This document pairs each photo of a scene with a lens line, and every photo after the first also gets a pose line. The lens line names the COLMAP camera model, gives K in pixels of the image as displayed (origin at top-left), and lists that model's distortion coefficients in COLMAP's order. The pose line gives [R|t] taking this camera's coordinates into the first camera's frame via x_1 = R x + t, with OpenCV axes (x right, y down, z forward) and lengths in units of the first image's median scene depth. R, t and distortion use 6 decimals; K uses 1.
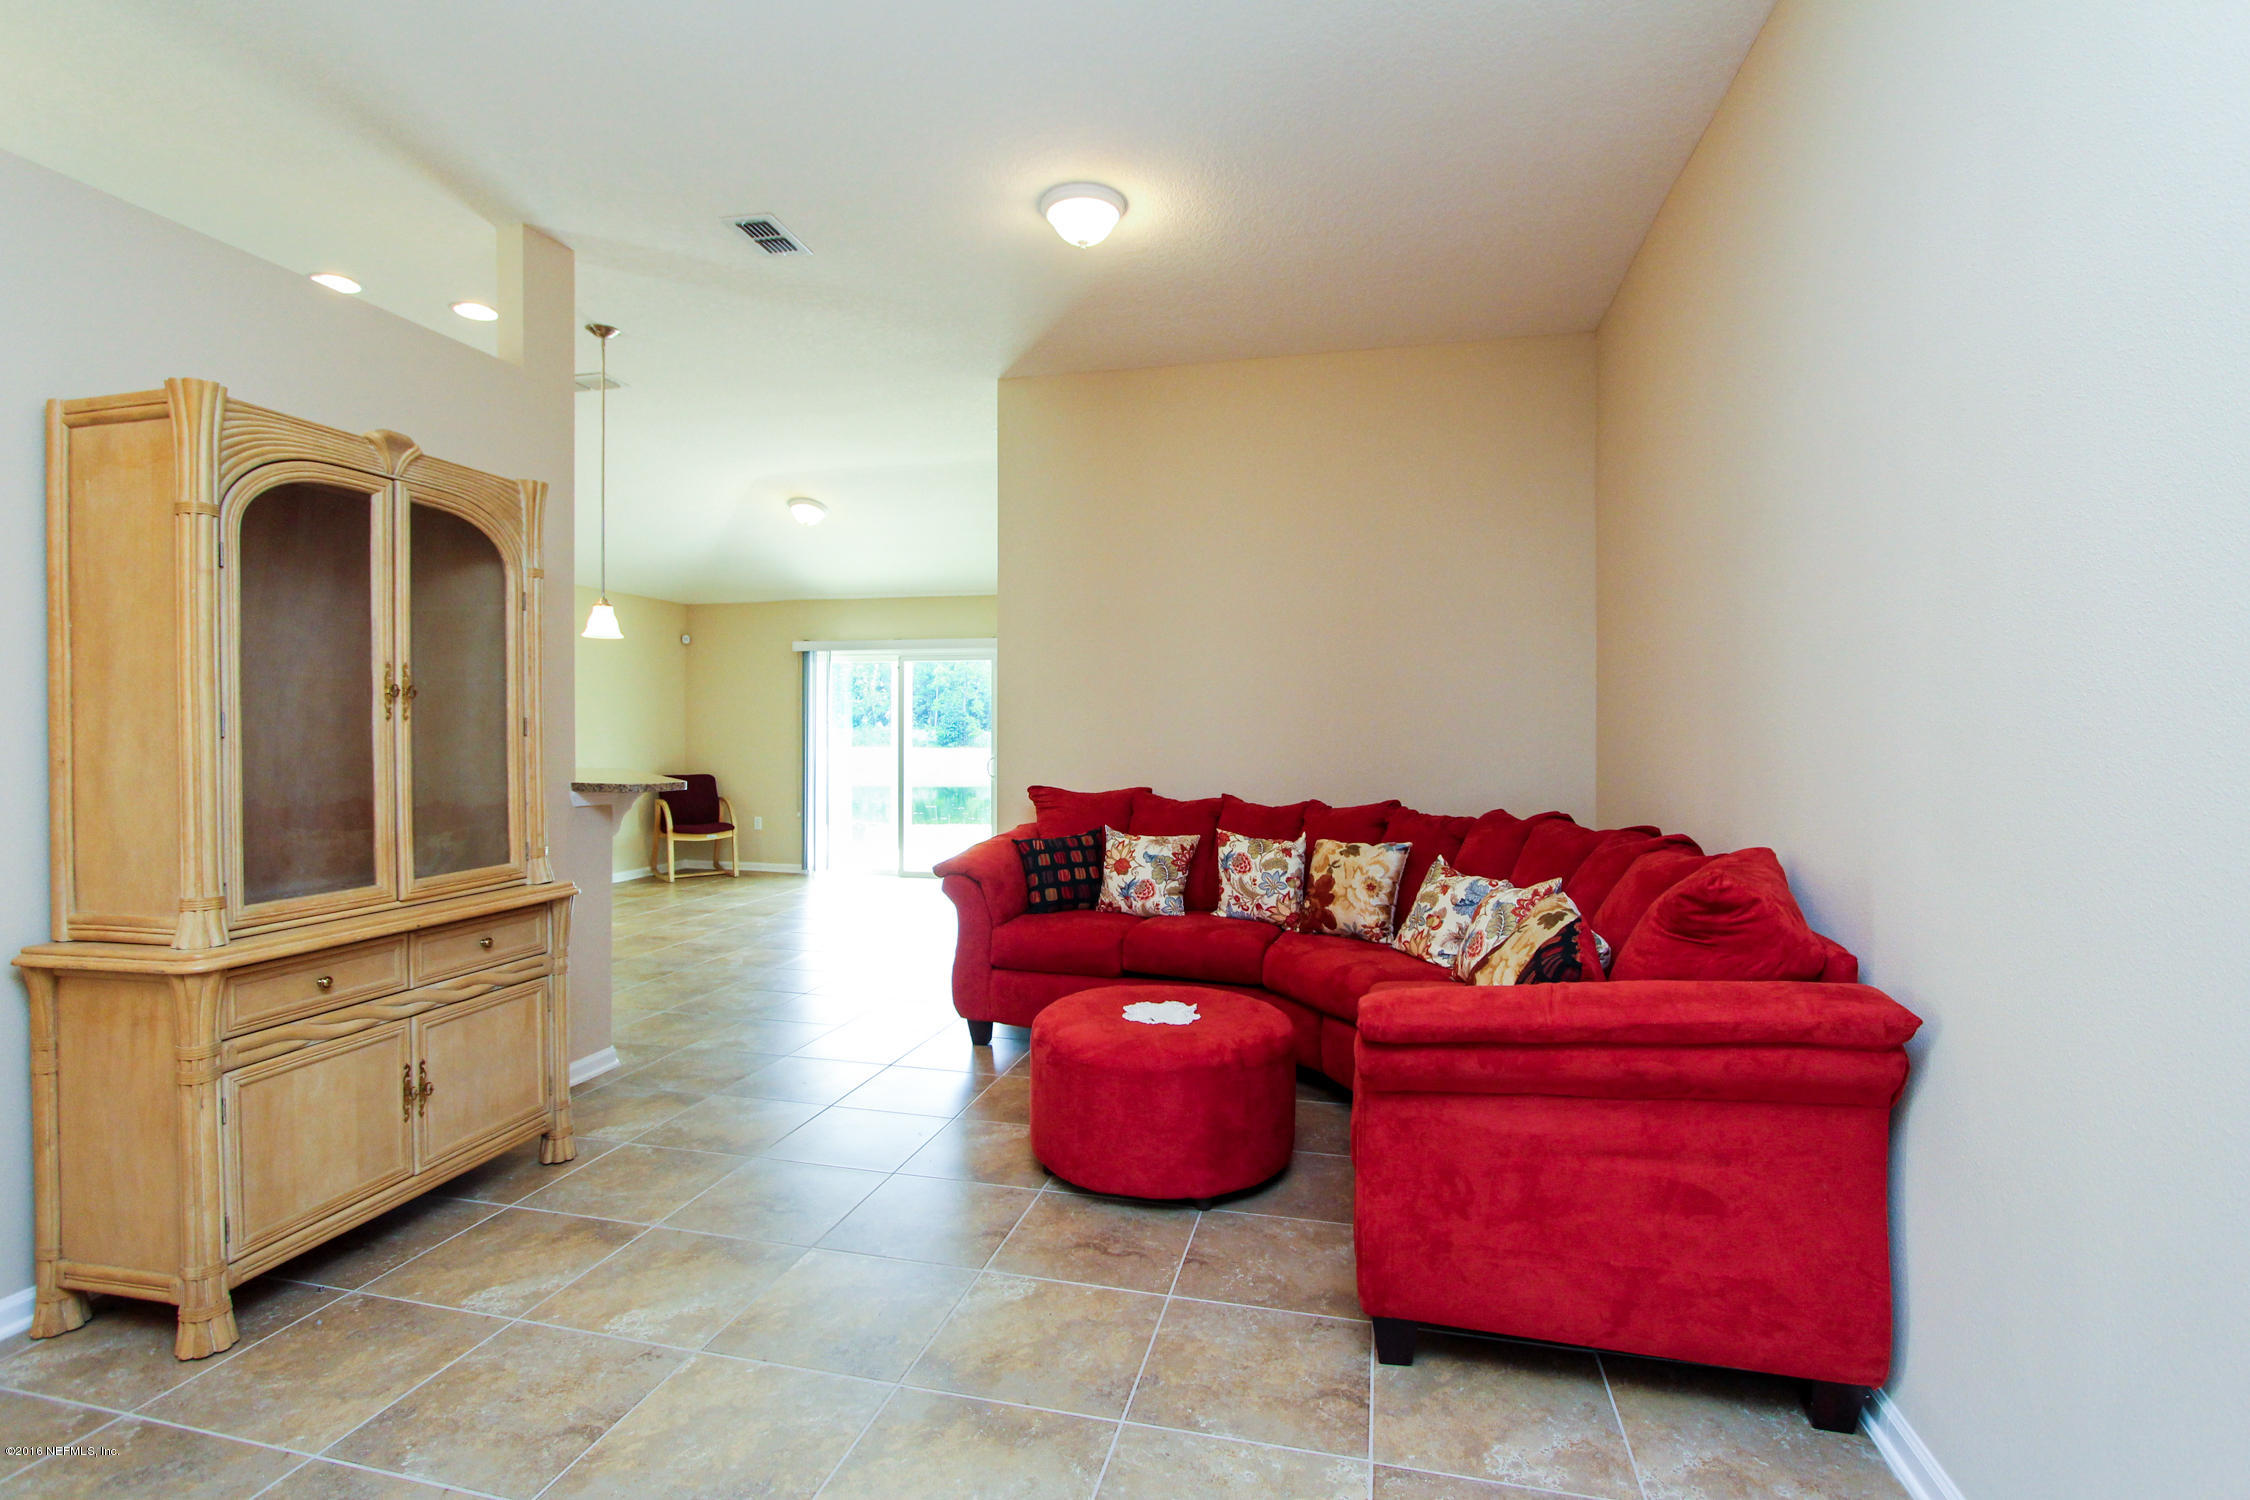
lens RADIAL K [[1079.0, 0, 1123.0], [0, 1079.0, 738.9], [0, 0, 1]] dist [-0.002629, 0.000239]
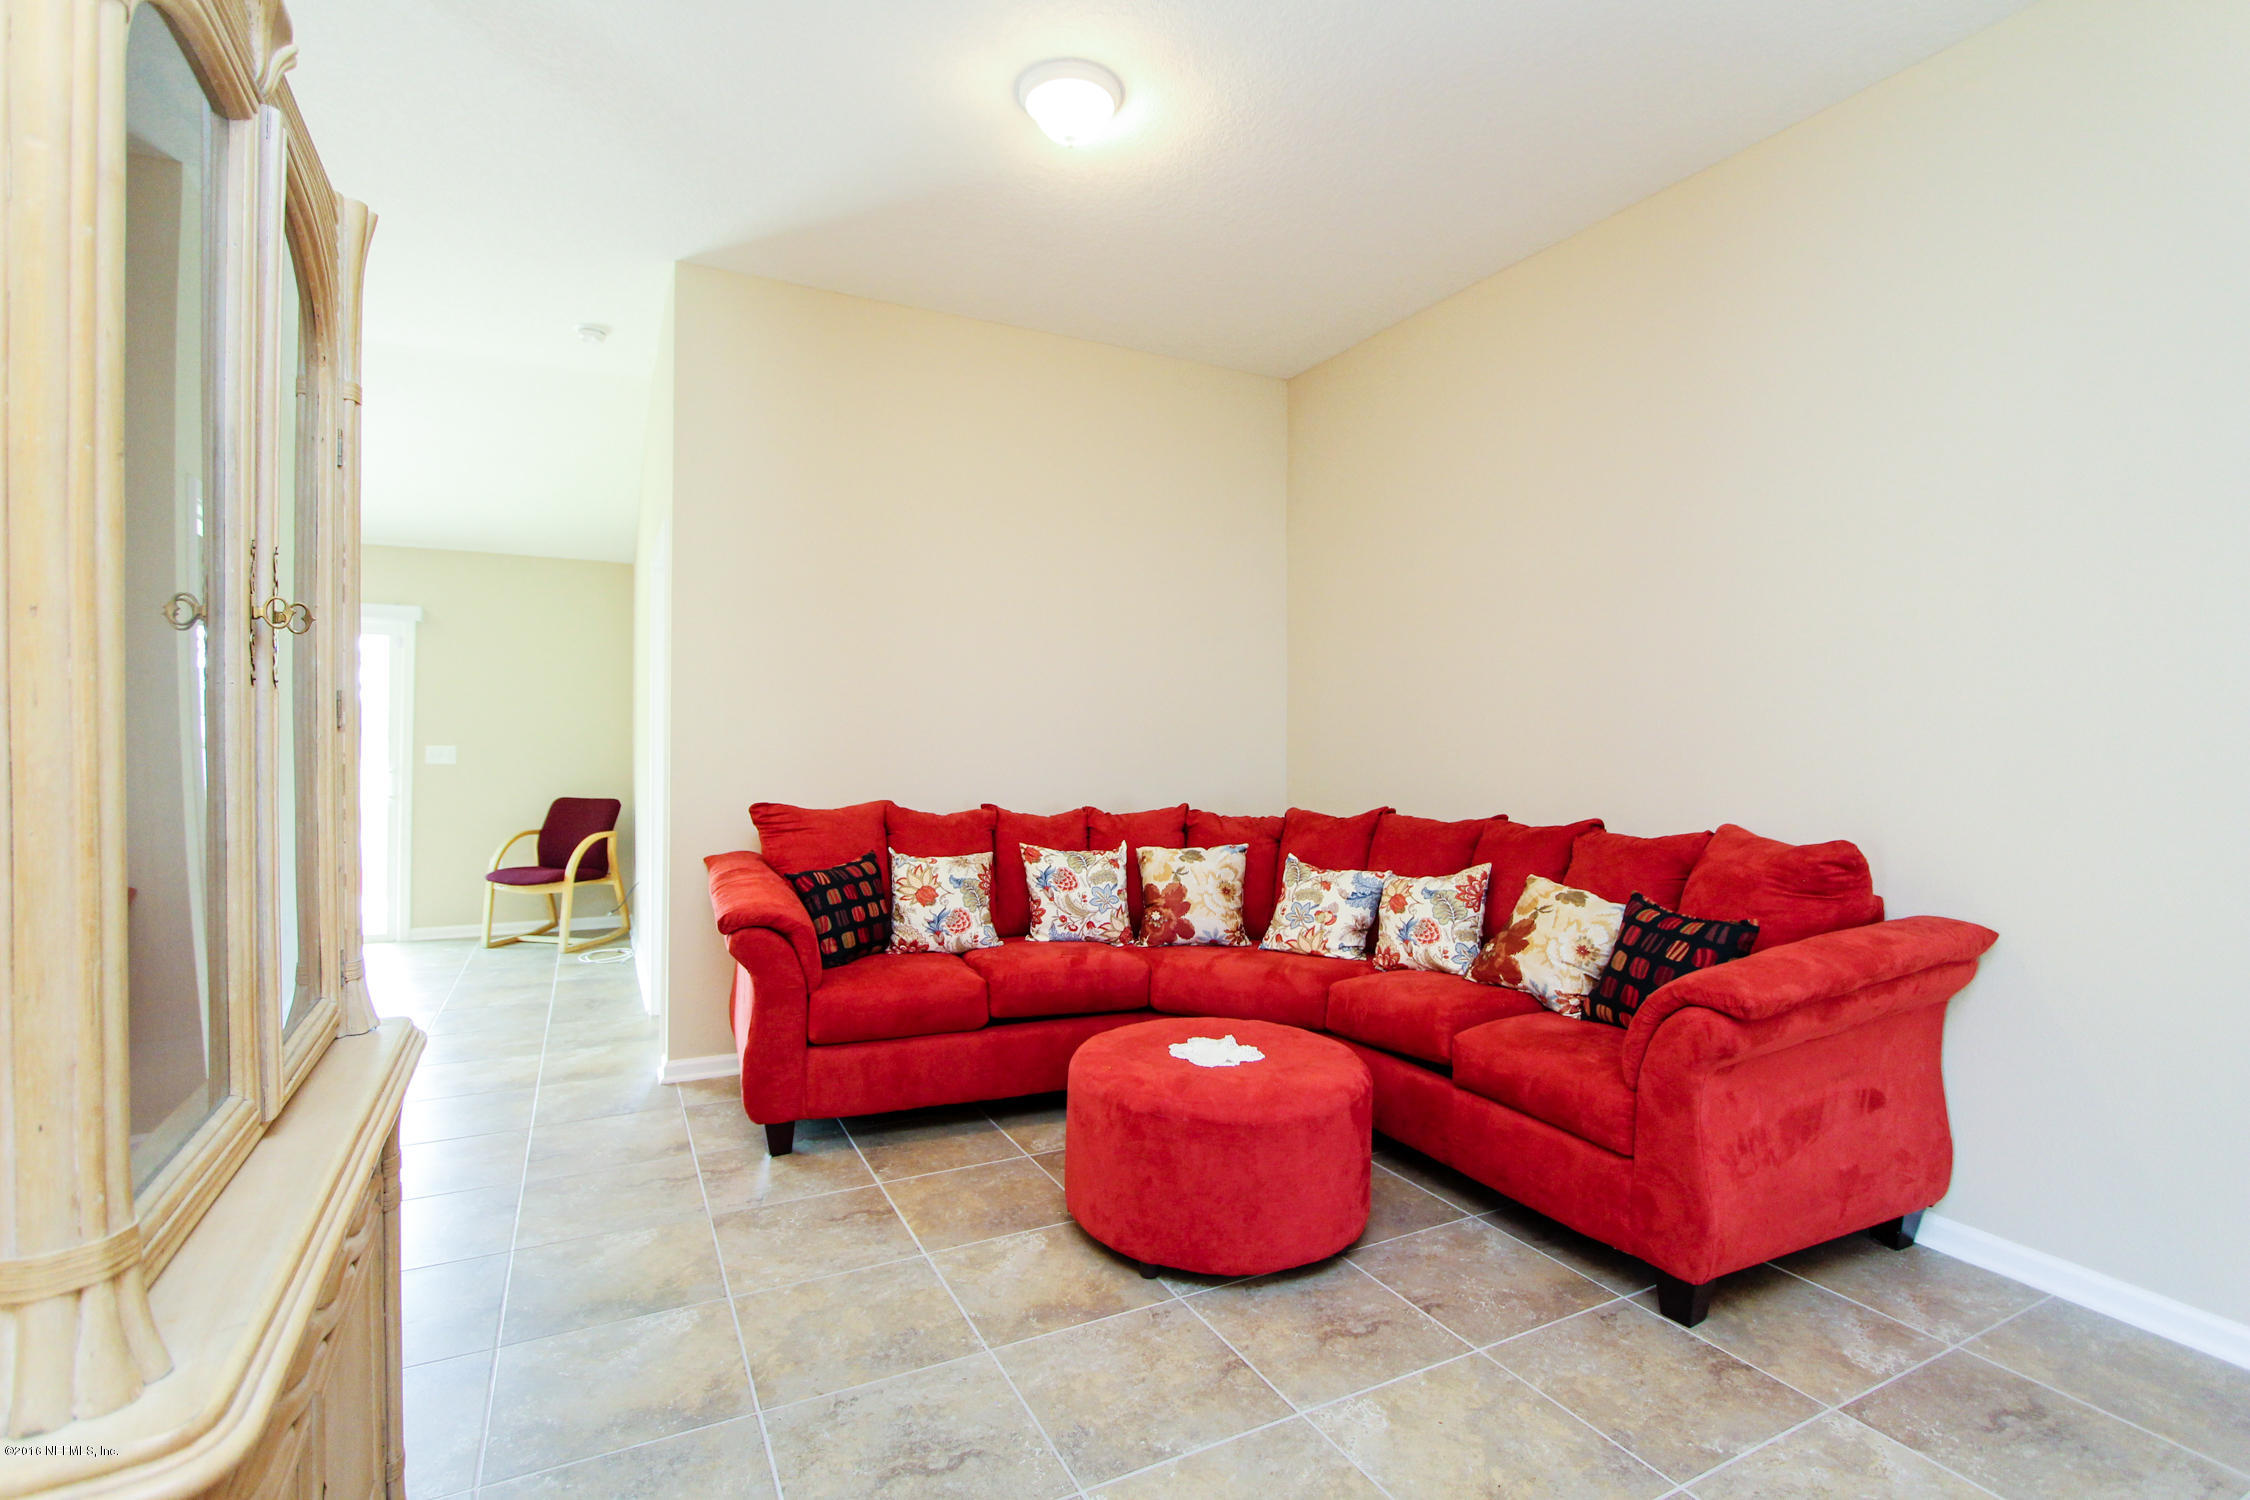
lens RADIAL K [[1058.5, 0, 1118.8], [0, 1058.5, 733.2], [0, 0, 1]] dist [-0.018316, 0.003518]
pose [[0.750007, 0.007921, 0.661382, -0.540812], [0.001118, 0.999912, -0.013243, 0.005797], [-0.661429, 0.010671, 0.749932, 0.371447]]
